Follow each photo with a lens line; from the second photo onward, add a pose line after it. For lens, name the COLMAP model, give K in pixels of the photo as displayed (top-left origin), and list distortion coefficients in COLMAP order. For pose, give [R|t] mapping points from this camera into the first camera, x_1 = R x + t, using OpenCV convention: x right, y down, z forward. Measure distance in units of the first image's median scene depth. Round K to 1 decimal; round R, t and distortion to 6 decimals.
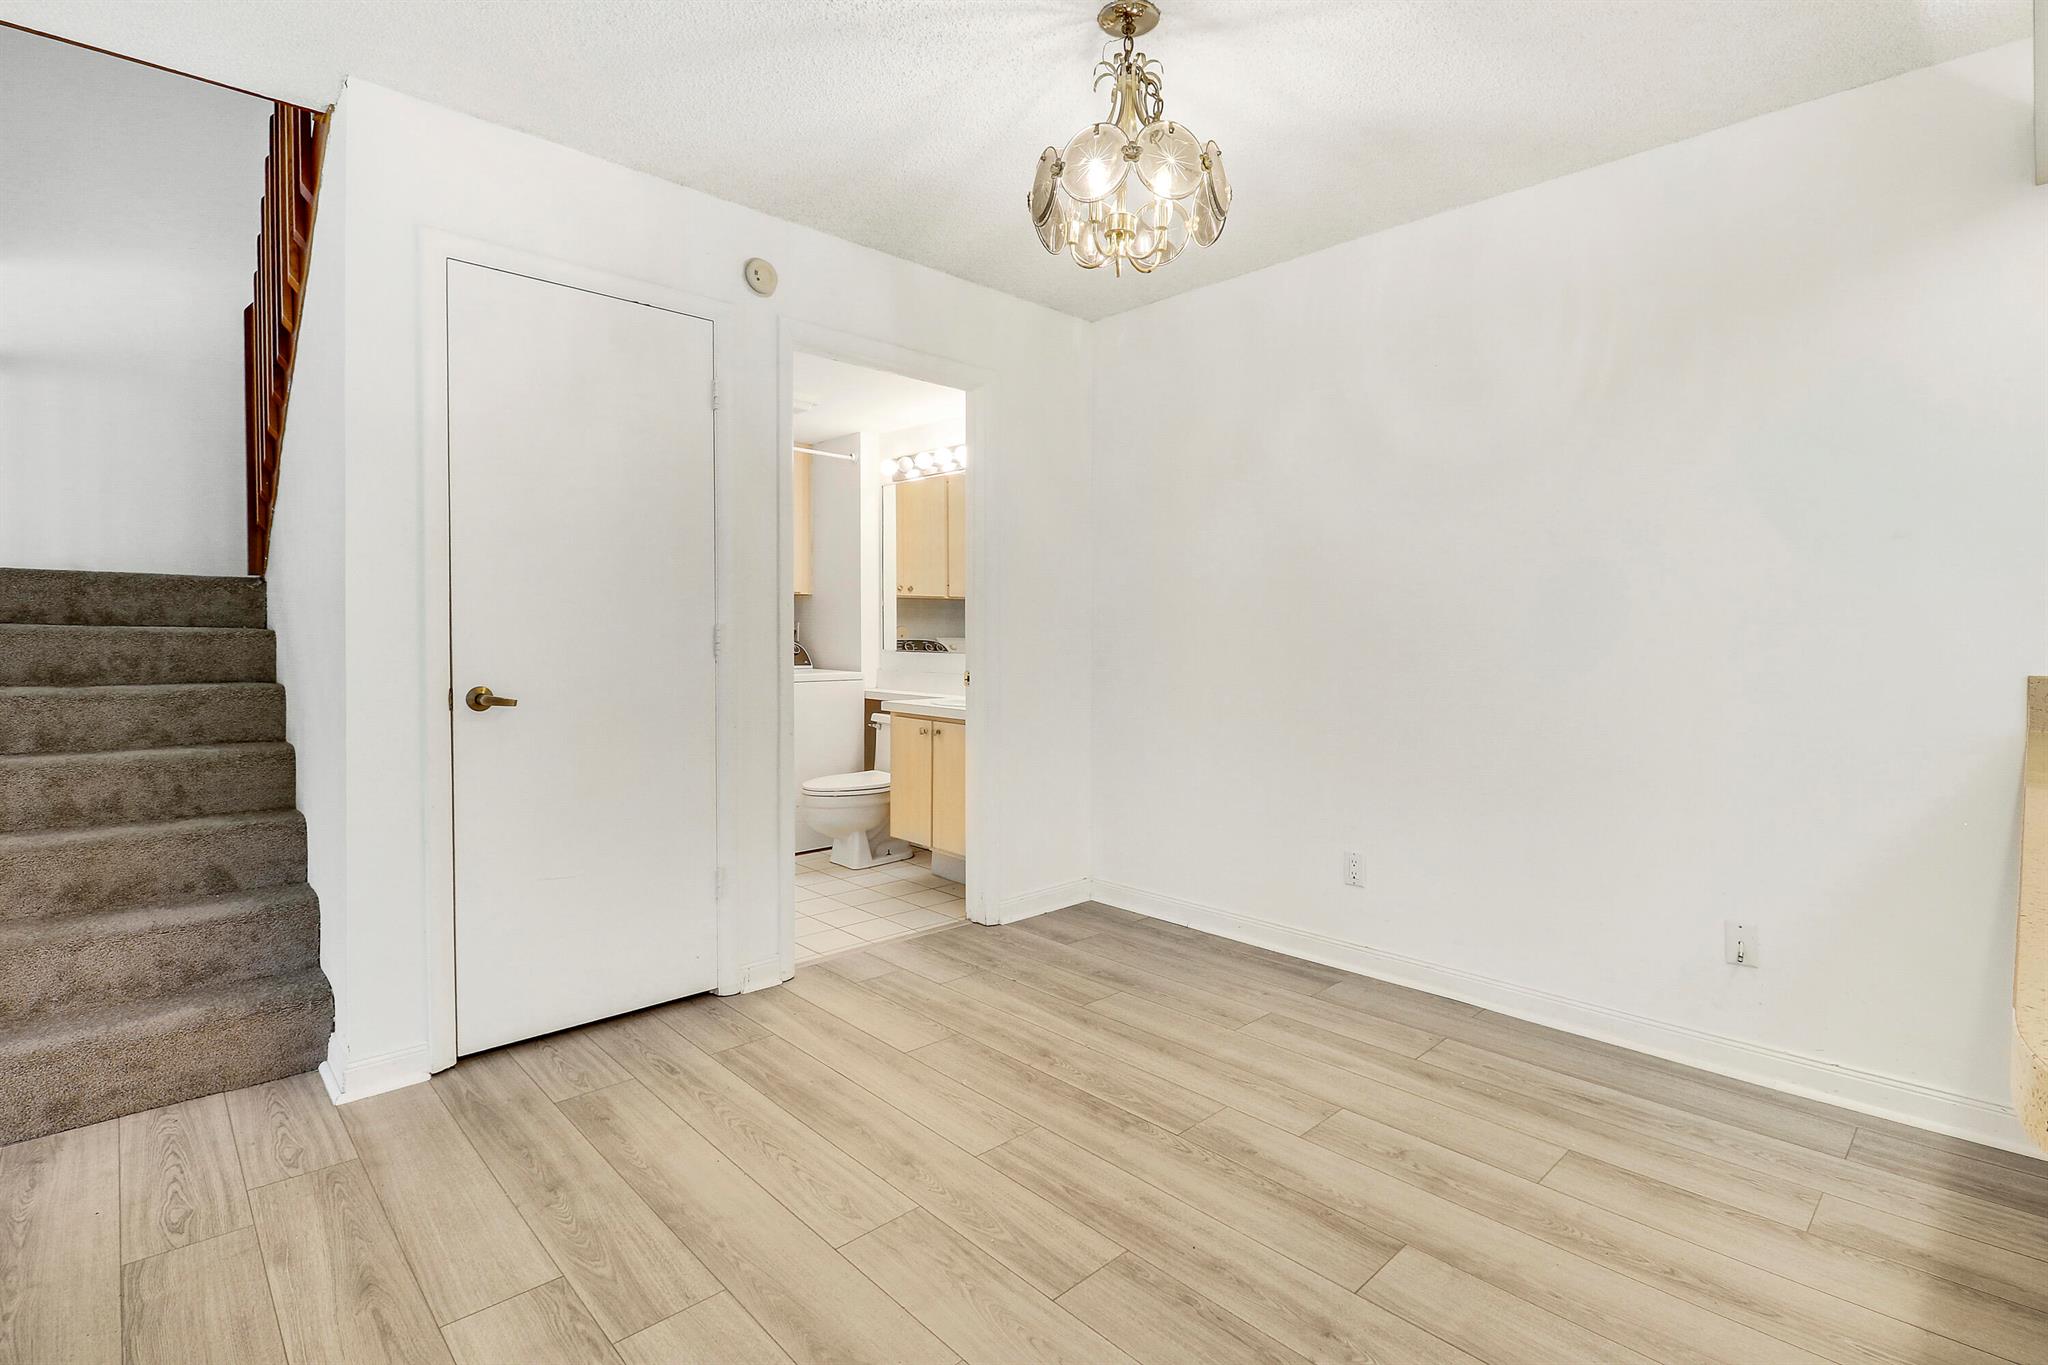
lens RADIAL K [[969.8, 0, 1029.7], [0, 969.8, 683.1], [0, 0, 1]] dist [0.001219, -0.018764]
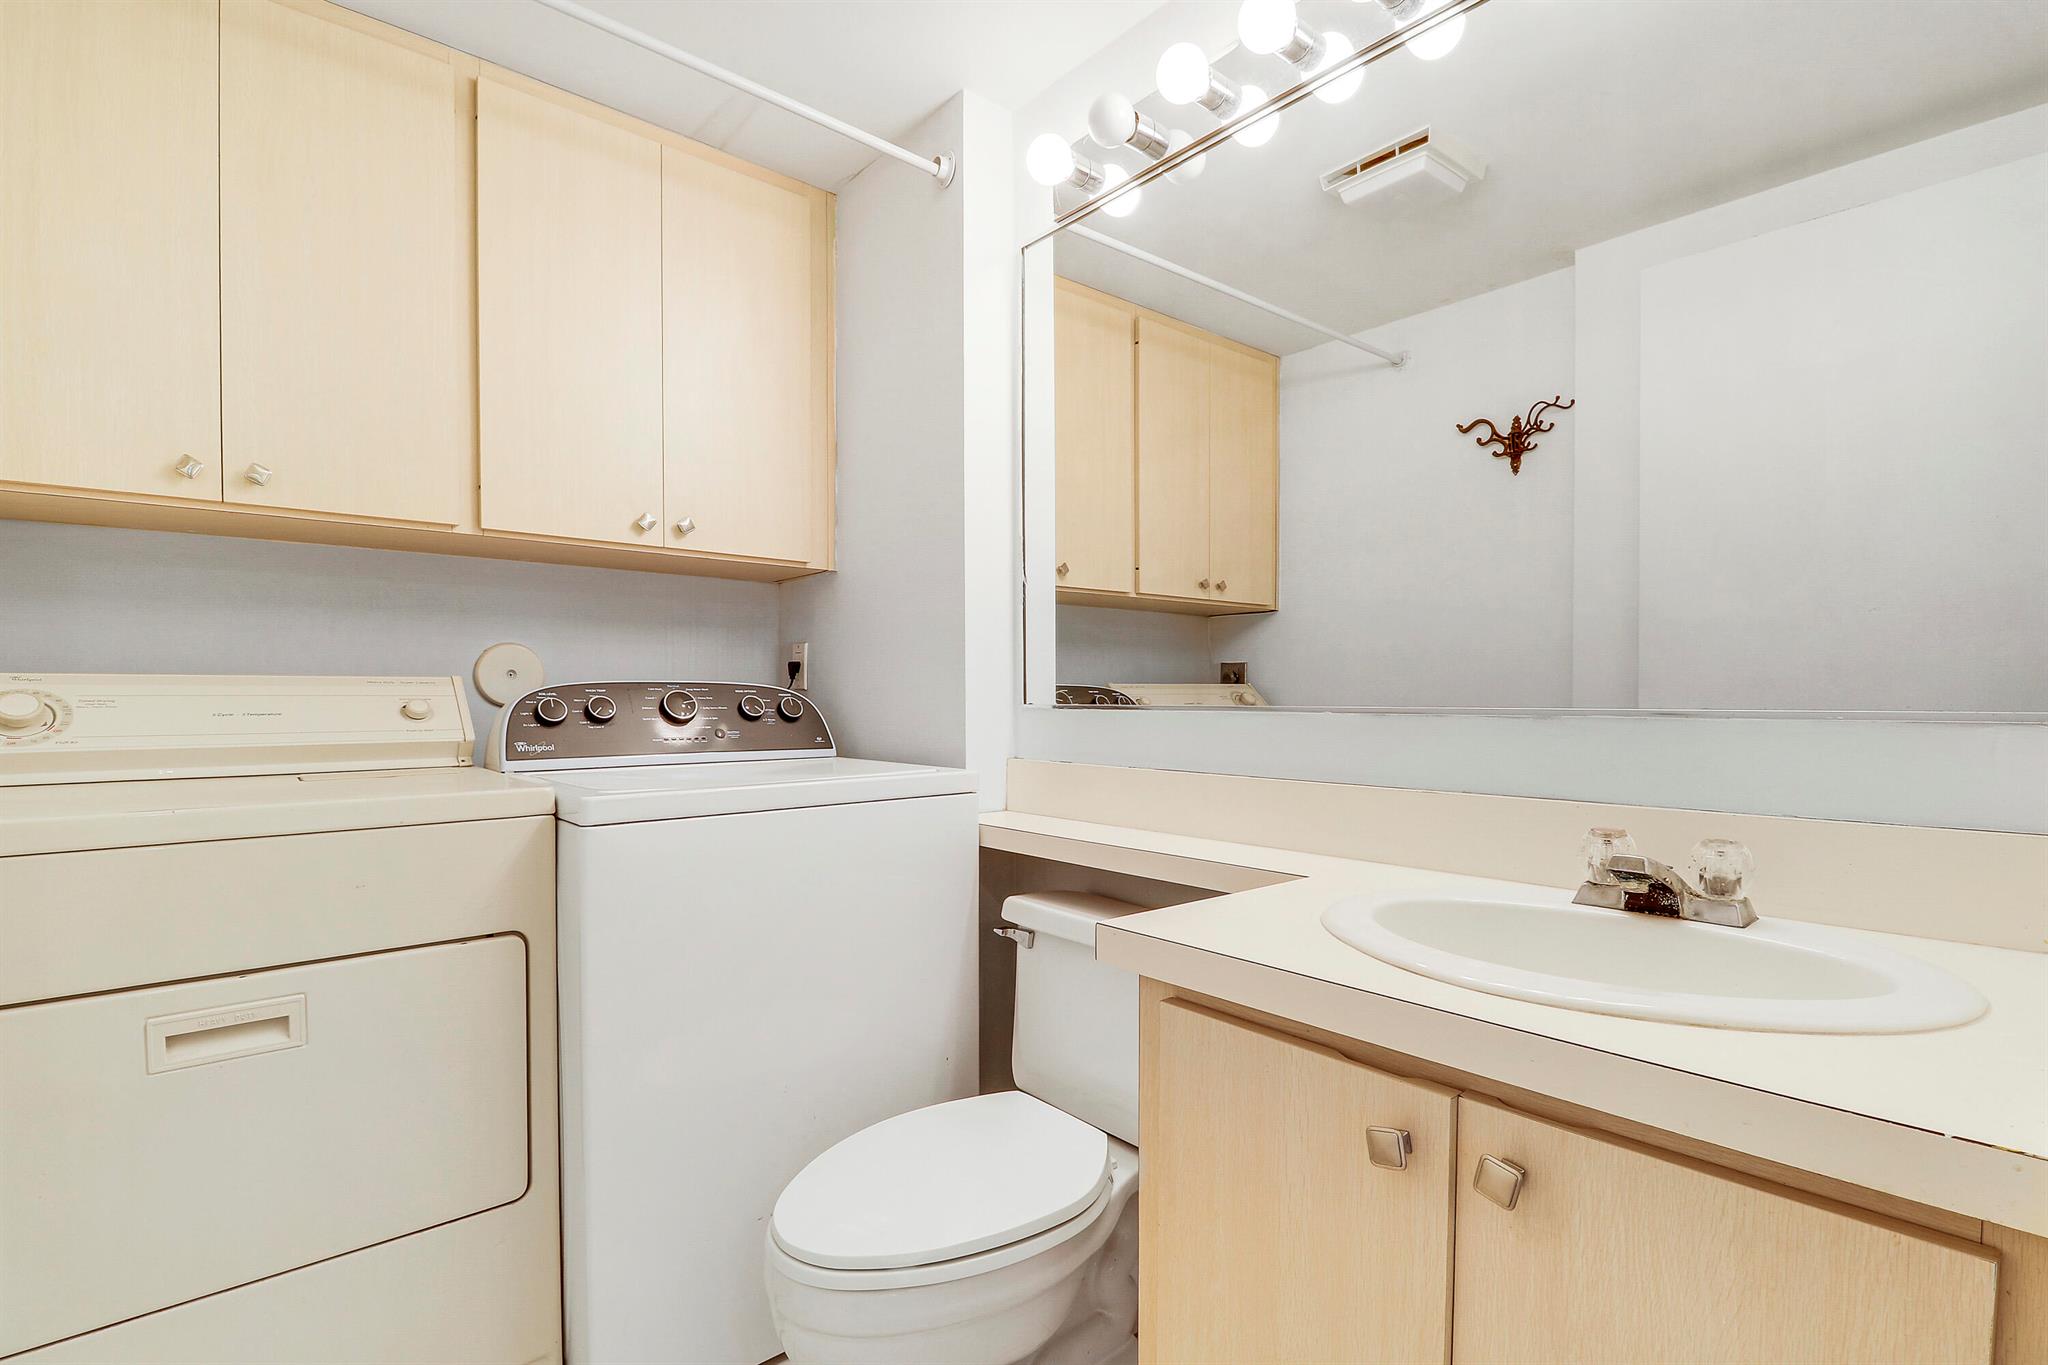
lens RADIAL K [[969.8, 0, 1029.7], [0, 969.8, 683.1], [0, 0, 1]] dist [0.001219, -0.018764]
pose [[0.998336, -0.015039, -0.055675, -0.132901], [0.011296, 0.997693, -0.066940, -0.018972], [0.056553, 0.066200, 0.996202, 0.658971]]
